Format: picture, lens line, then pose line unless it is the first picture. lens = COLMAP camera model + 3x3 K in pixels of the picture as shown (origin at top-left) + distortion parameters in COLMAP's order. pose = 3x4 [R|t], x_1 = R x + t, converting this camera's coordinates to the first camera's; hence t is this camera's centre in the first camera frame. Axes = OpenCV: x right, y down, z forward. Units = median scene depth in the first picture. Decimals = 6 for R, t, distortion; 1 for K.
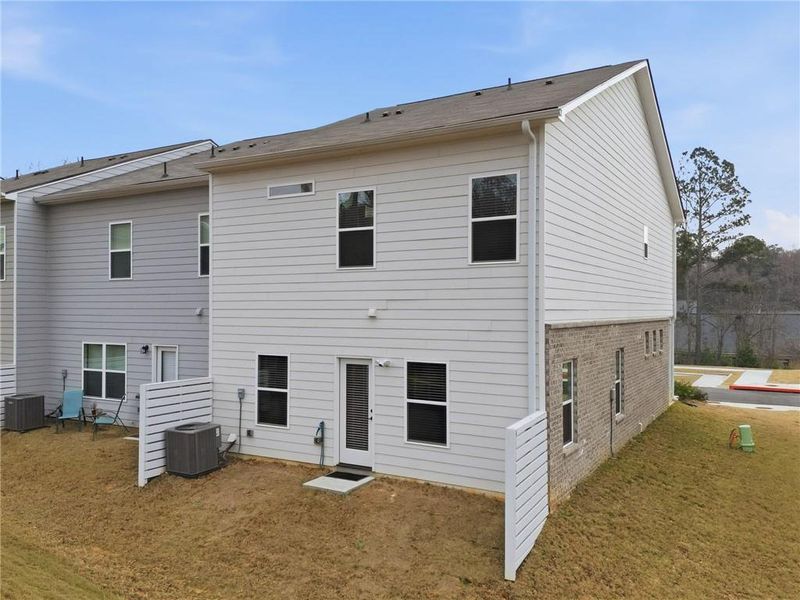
lens RADIAL K [[552.2, 0, 395.9], [0, 552.2, 301.1], [0, 0, 1]] dist [0.020040, -0.001290]
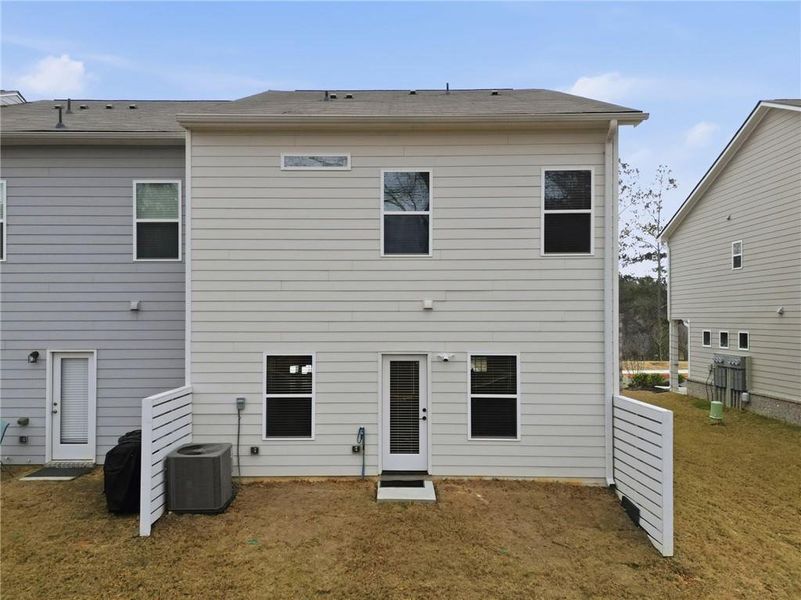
lens RADIAL K [[552.9, 0, 399.5], [0, 552.9, 302.8], [0, 0, 1]] dist [0.020040, -0.001290]
pose [[0.906946, -0.000968, 0.421245, -0.478152], [-0.003128, 0.999954, 0.009033, 0.009980], [-0.421235, -0.009510, 0.906902, 0.178560]]
